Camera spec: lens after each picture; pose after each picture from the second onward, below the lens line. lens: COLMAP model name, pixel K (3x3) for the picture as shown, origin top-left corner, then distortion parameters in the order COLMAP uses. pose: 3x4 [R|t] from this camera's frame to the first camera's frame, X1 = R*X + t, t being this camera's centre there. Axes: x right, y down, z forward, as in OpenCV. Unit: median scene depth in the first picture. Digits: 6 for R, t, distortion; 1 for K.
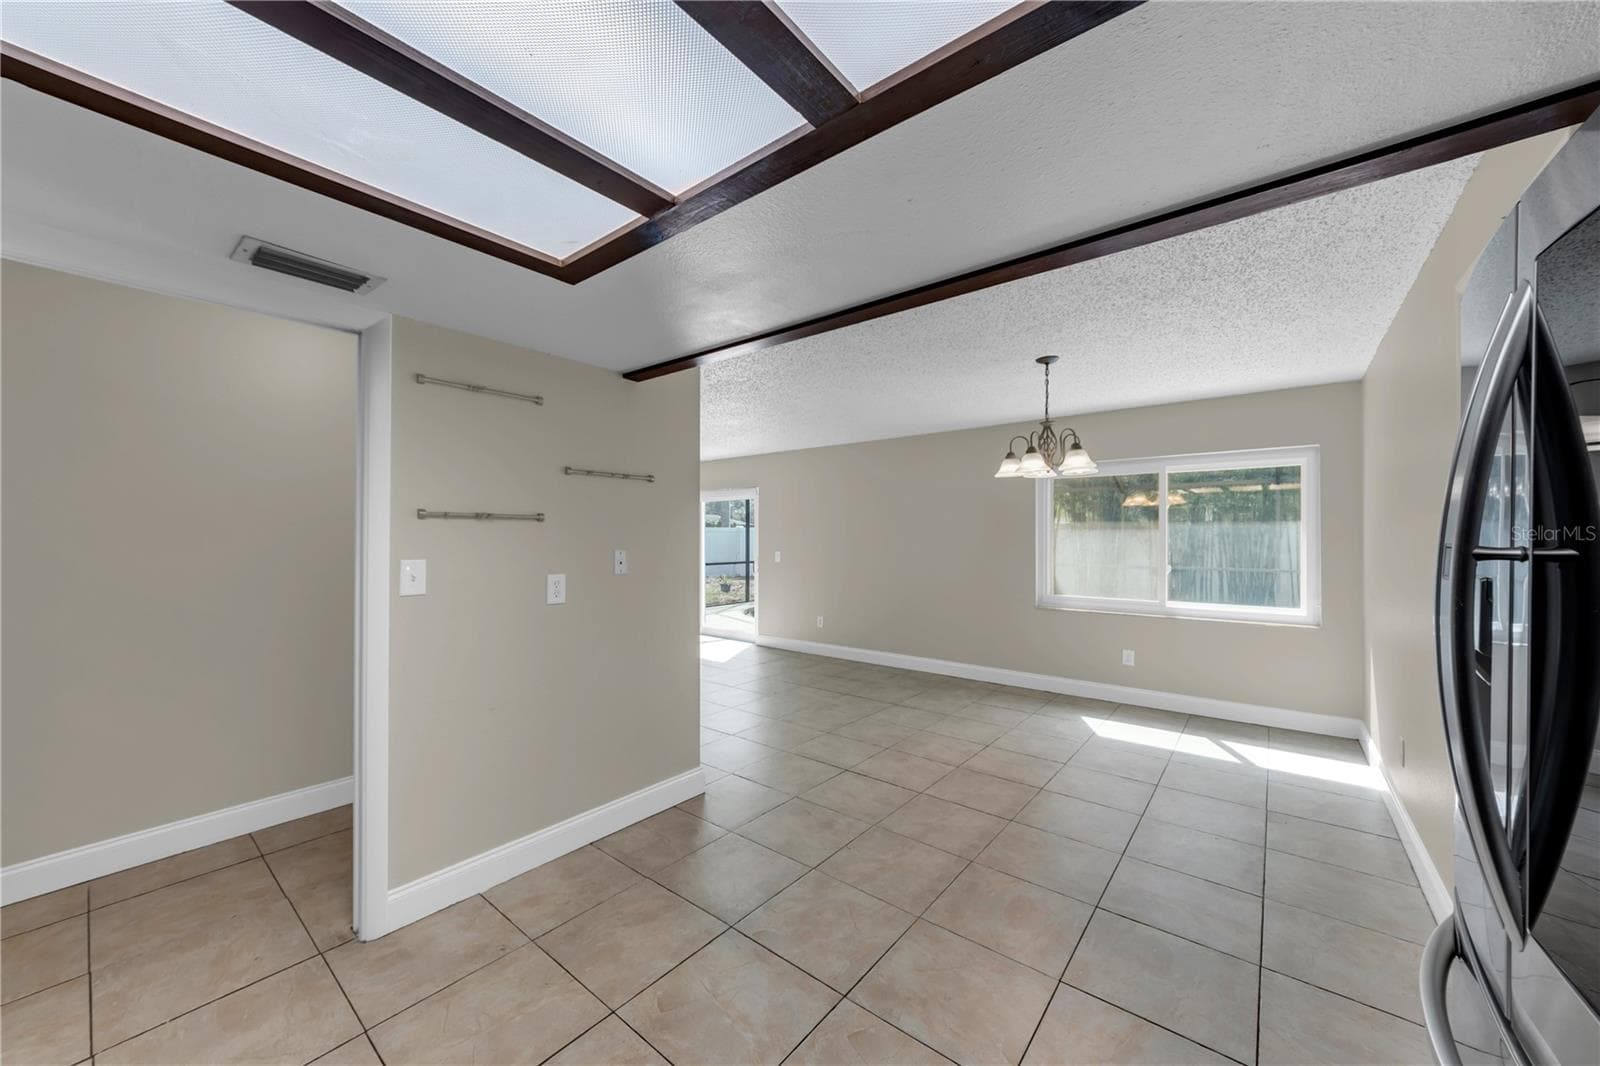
lens RADIAL K [[583.6, 0, 780.6], [0, 583.6, 531.5], [0, 0, 1]] dist [0.000416, -0.000245]
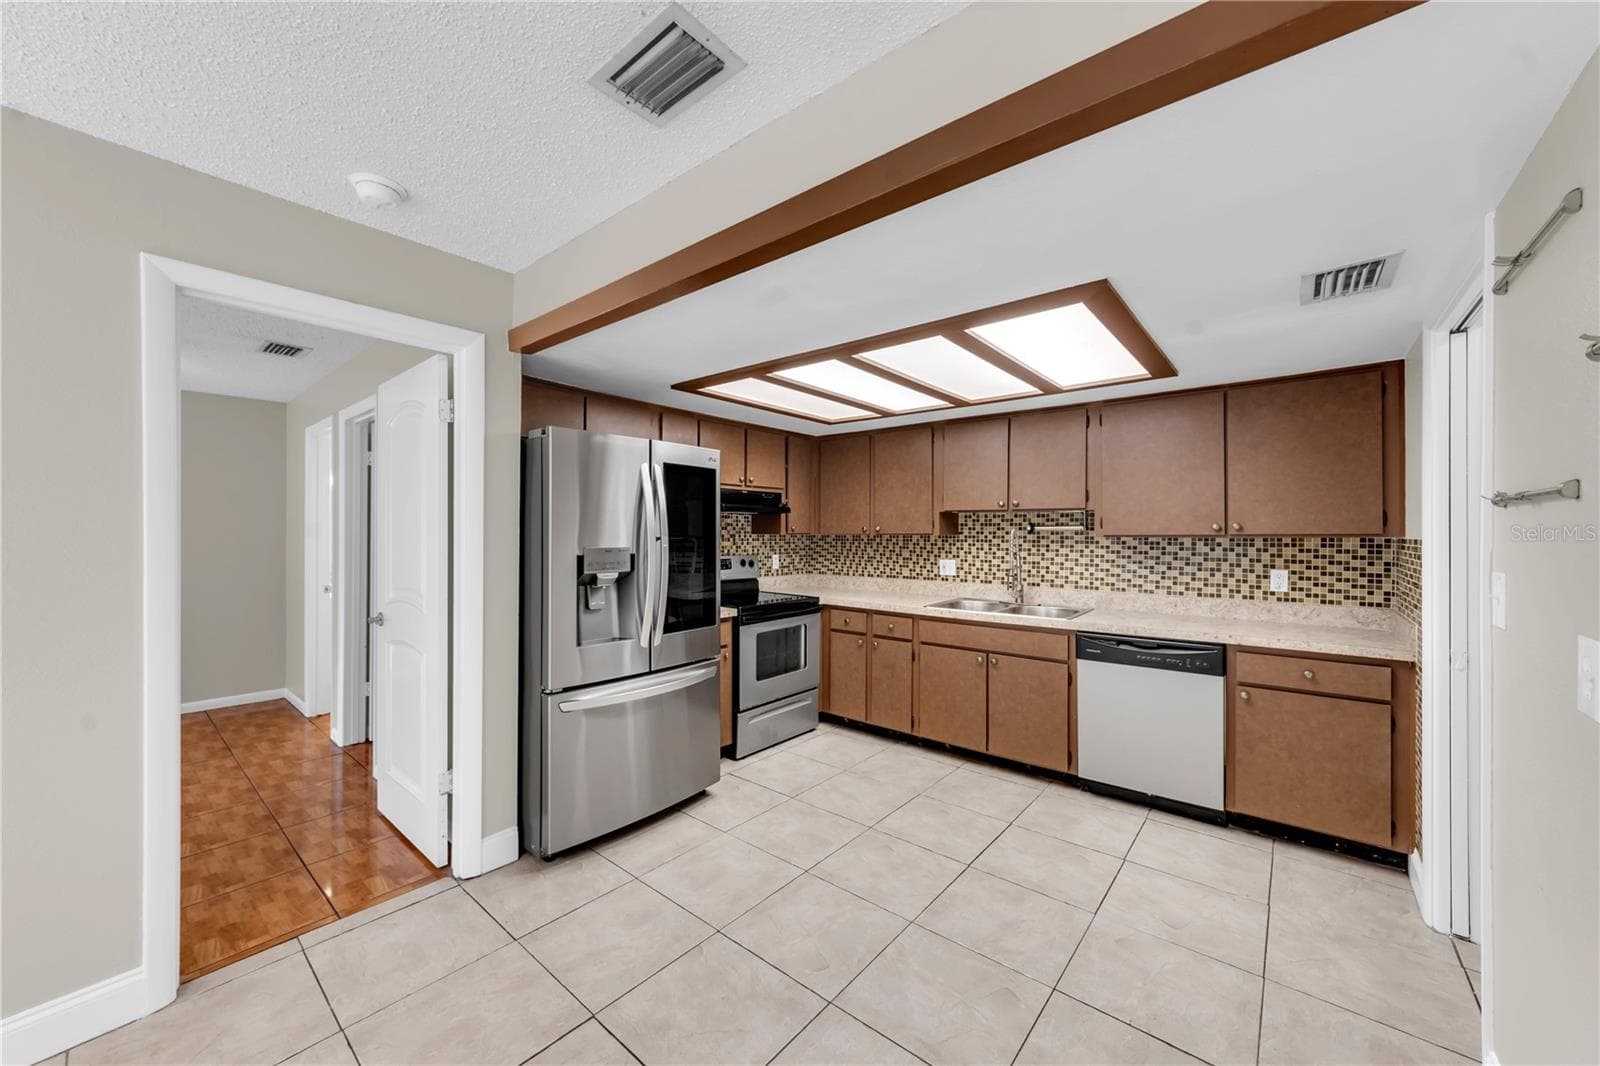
lens RADIAL K [[596.0, 0, 780.6], [0, 596.0, 534.5], [0, 0, 1]] dist [-0.000577, -0.000115]
pose [[-0.999743, -0.003343, 0.022439, 0.080699], [-0.003480, 0.999975, -0.006093, 0.006648], [-0.022418, -0.006170, -0.999730, 0.935181]]
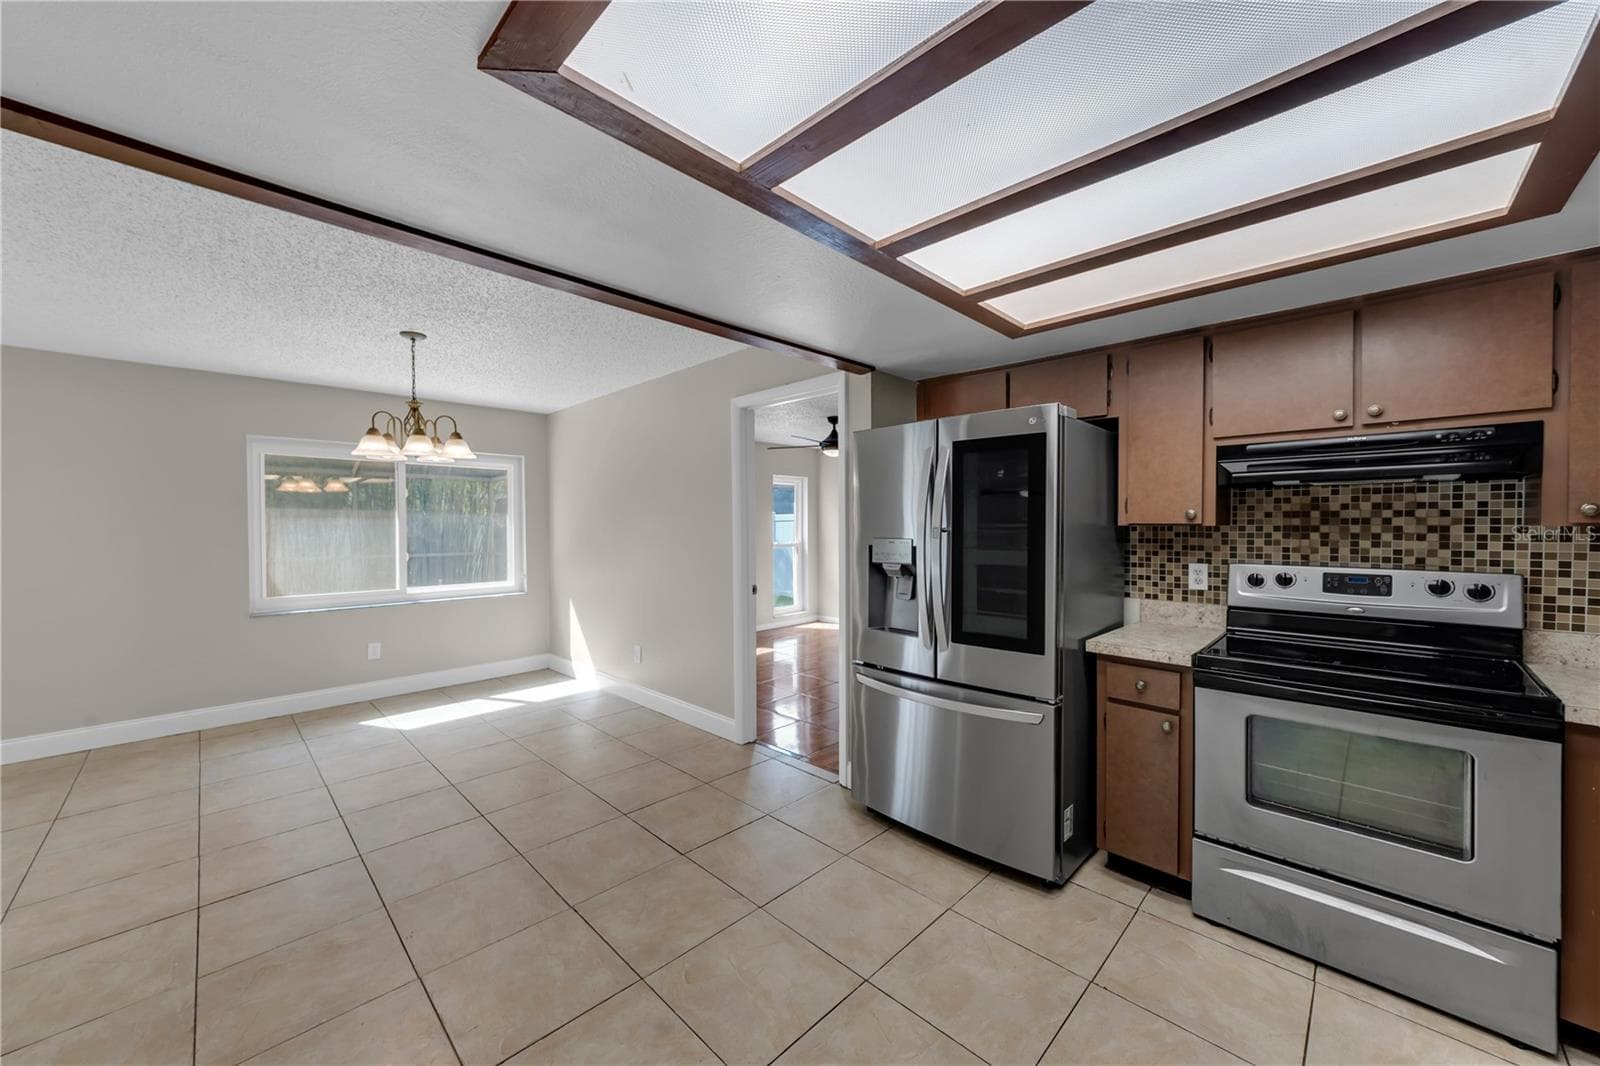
lens RADIAL K [[596.0, 0, 780.6], [0, 596.0, 534.5], [0, 0, 1]] dist [-0.000577, -0.000115]
pose [[0.099857, -0.018613, 0.994828, -0.410726], [-0.006127, 0.999795, 0.019320, 0.000672], [-0.994983, -0.008024, 0.099722, 0.308386]]
